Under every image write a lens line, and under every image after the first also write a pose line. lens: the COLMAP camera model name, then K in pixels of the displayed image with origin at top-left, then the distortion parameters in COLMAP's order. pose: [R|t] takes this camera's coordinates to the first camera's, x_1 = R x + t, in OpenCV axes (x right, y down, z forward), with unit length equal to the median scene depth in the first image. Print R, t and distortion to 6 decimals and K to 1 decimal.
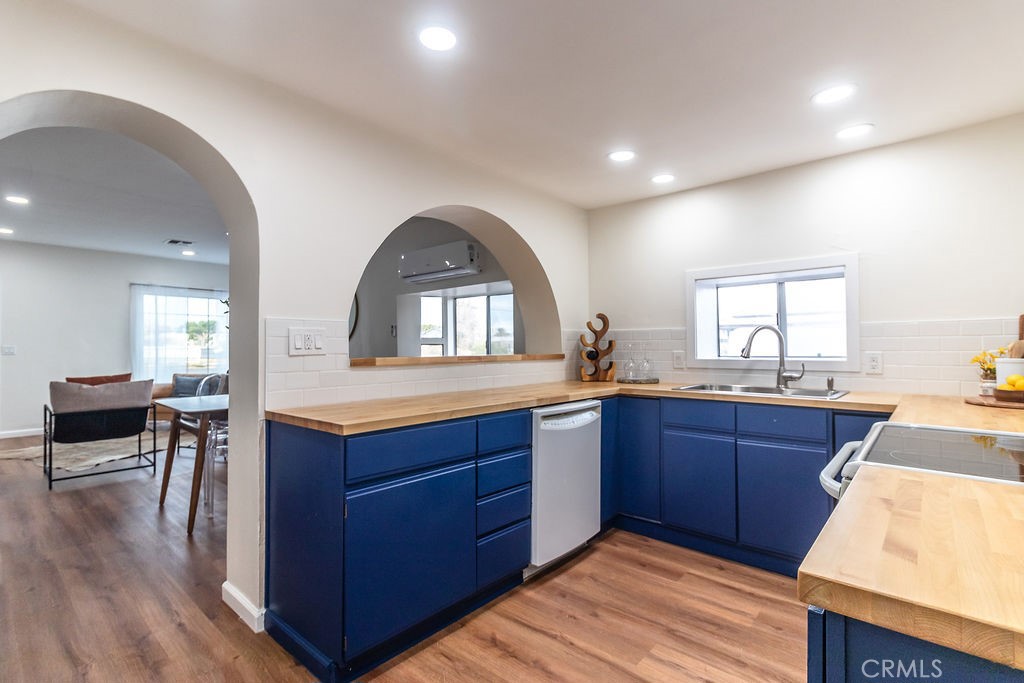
lens RADIAL K [[472.2, 0, 514.9], [0, 472.2, 336.5], [0, 0, 1]] dist [0.001988, 0.000235]
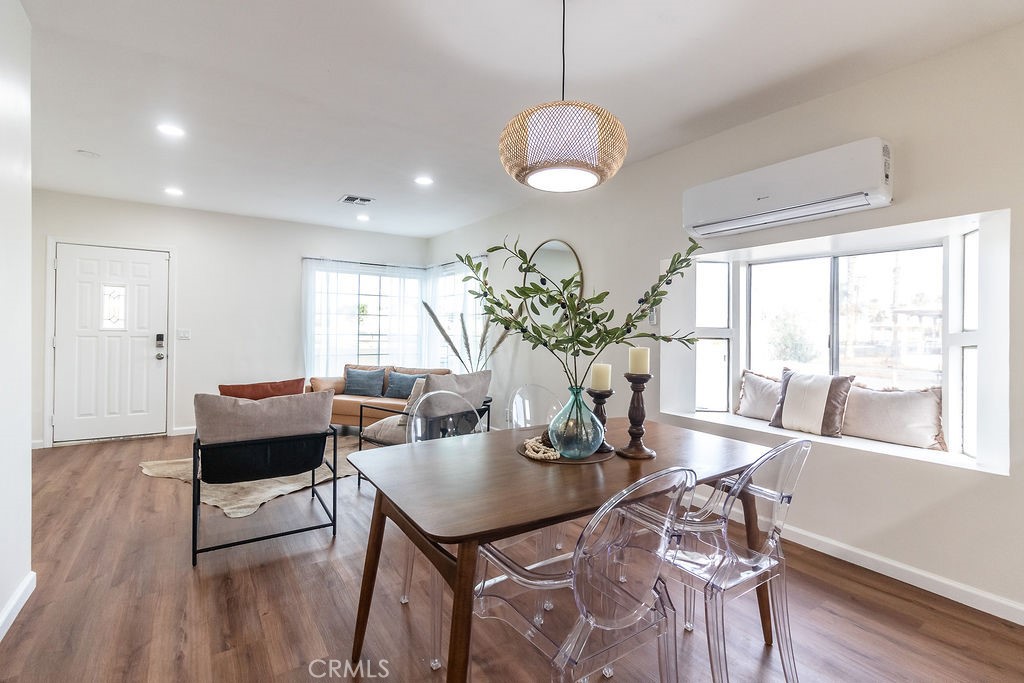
lens RADIAL K [[476.9, 0, 516.4], [0, 476.9, 325.4], [0, 0, 1]] dist [0.002730, 0.000298]
pose [[0.967158, 0.012579, -0.253864, -0.541450], [-0.010235, 0.999892, 0.010554, -0.009403], [0.253969, -0.007609, 0.967182, 0.655170]]
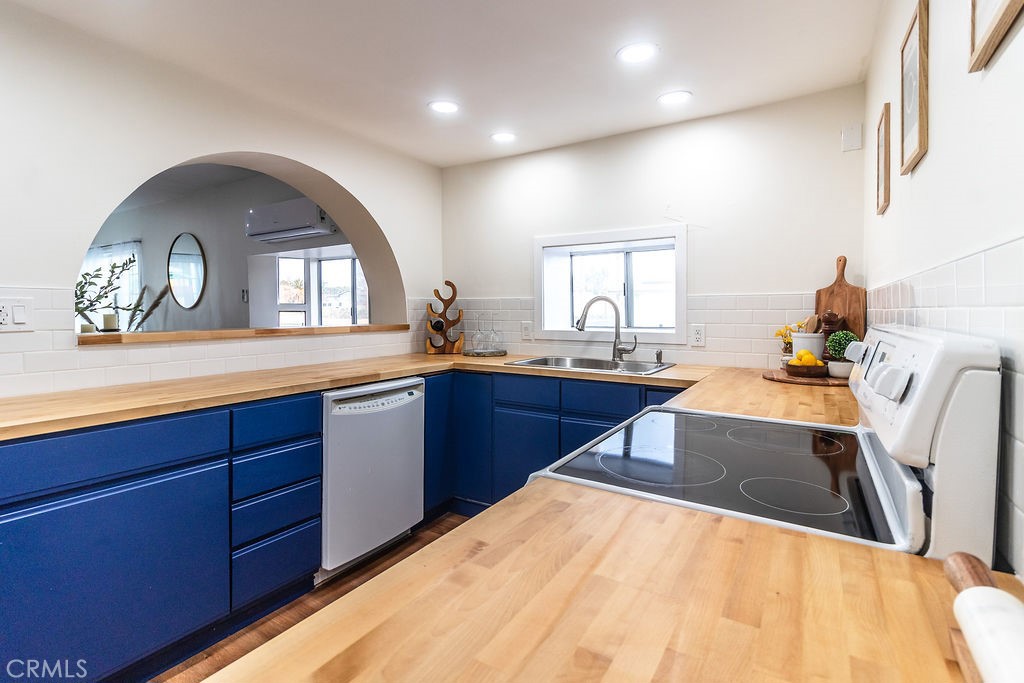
lens RADIAL K [[476.2, 0, 517.5], [0, 476.2, 312.6], [0, 0, 1]] dist [0.000752, 0.000026]
pose [[0.986100, 0.003171, 0.166120, 0.198666], [-0.007522, 0.999645, 0.025569, -0.014390], [-0.165980, -0.026463, 0.985774, 0.066049]]
